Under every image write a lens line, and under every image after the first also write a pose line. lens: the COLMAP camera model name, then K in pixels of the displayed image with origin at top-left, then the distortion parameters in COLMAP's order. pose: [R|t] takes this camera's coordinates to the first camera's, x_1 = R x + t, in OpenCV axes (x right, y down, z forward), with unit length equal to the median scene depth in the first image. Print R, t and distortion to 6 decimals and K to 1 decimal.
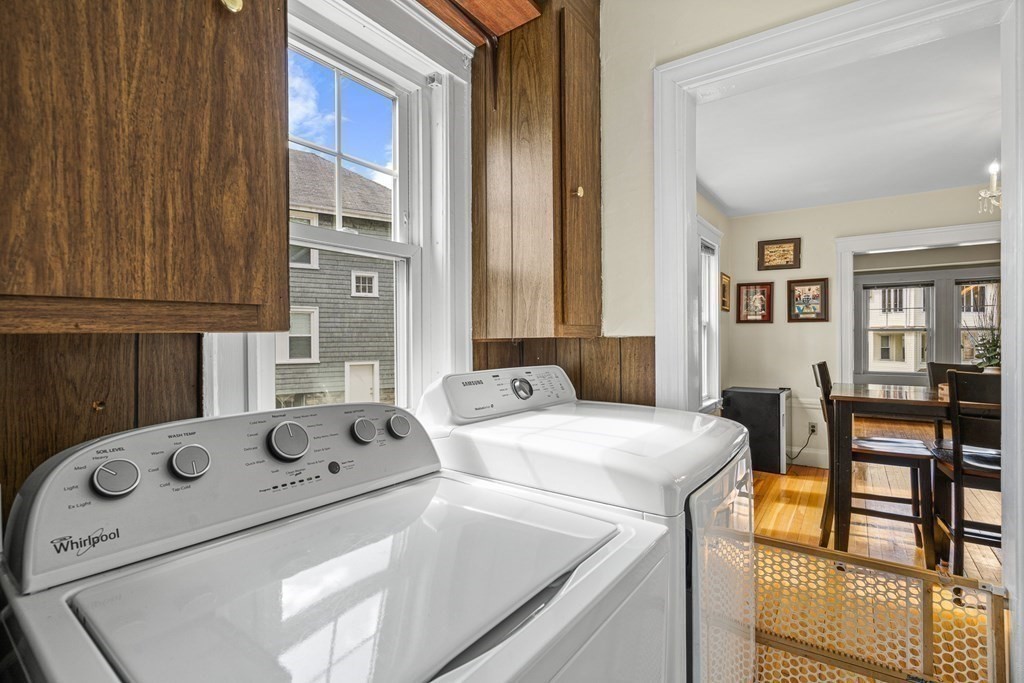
lens RADIAL K [[476.5, 0, 506.4], [0, 476.5, 342.4], [0, 0, 1]] dist [-0.003807, 0.002142]
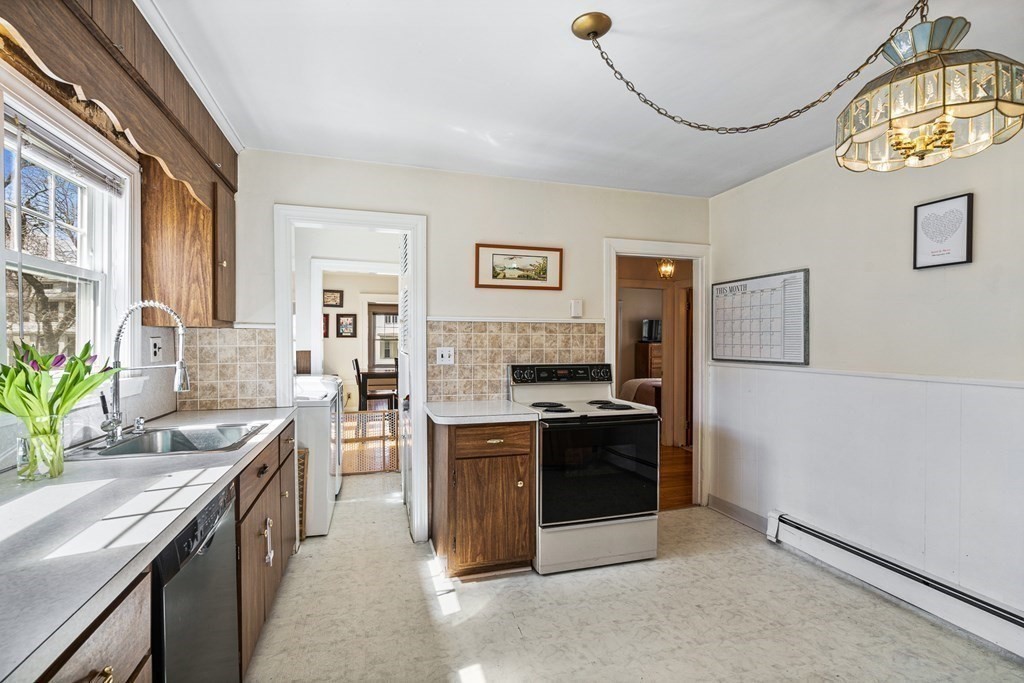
lens RADIAL K [[476.5, 0, 520.1], [0, 476.5, 341.9], [0, 0, 1]] dist [-0.003807, 0.002142]
pose [[0.588759, 0.003122, 0.808302, -0.447549], [-0.001034, 0.999995, -0.003109, -0.020408], [-0.808308, 0.000994, 0.588759, -0.607295]]
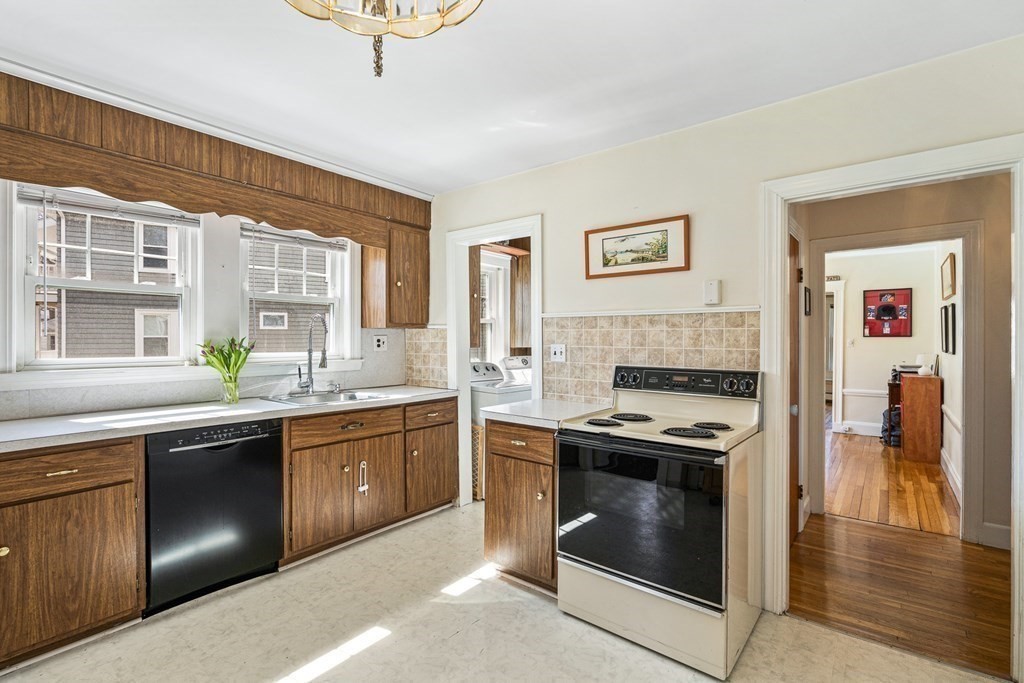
lens RADIAL K [[476.5, 0, 506.7], [0, 476.5, 338.8], [0, 0, 1]] dist [-0.003807, 0.002142]
pose [[0.999106, 0.006031, -0.041848, 0.014662], [-0.006089, 0.999981, -0.001260, -0.021012], [0.041839, 0.001513, 0.999123, -0.792101]]
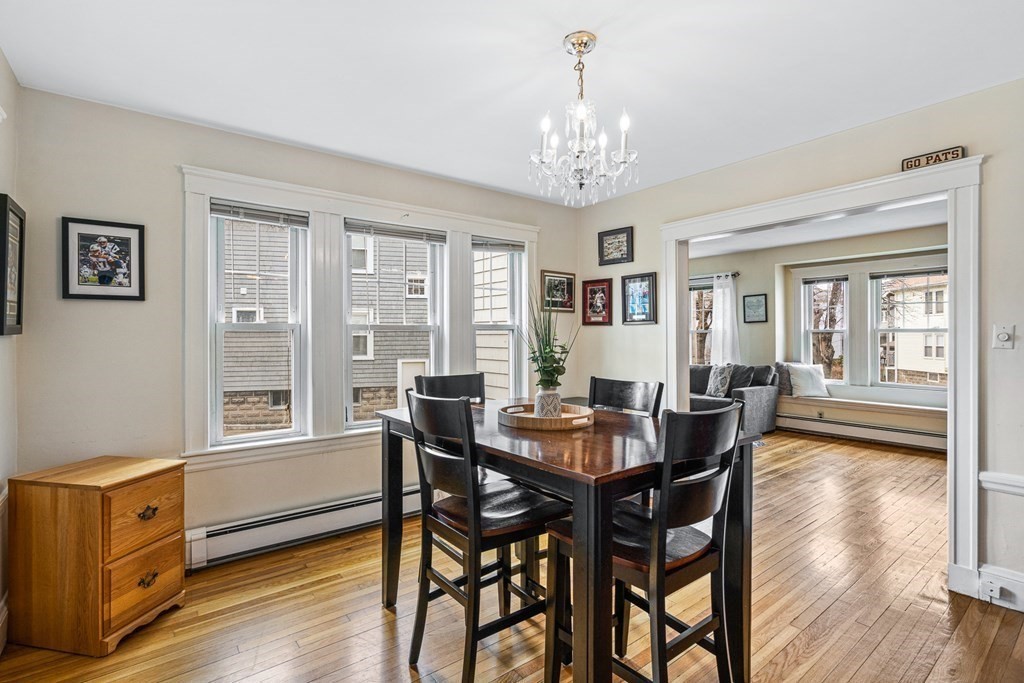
lens RADIAL K [[476.5, 0, 509.7], [0, 476.5, 332.3], [0, 0, 1]] dist [-0.003807, 0.002142]
pose [[0.963540, -0.002591, -0.267553, 0.631768], [-0.001339, 0.999894, -0.014507, -0.015057], [0.267562, 0.014336, 0.963434, 0.111532]]
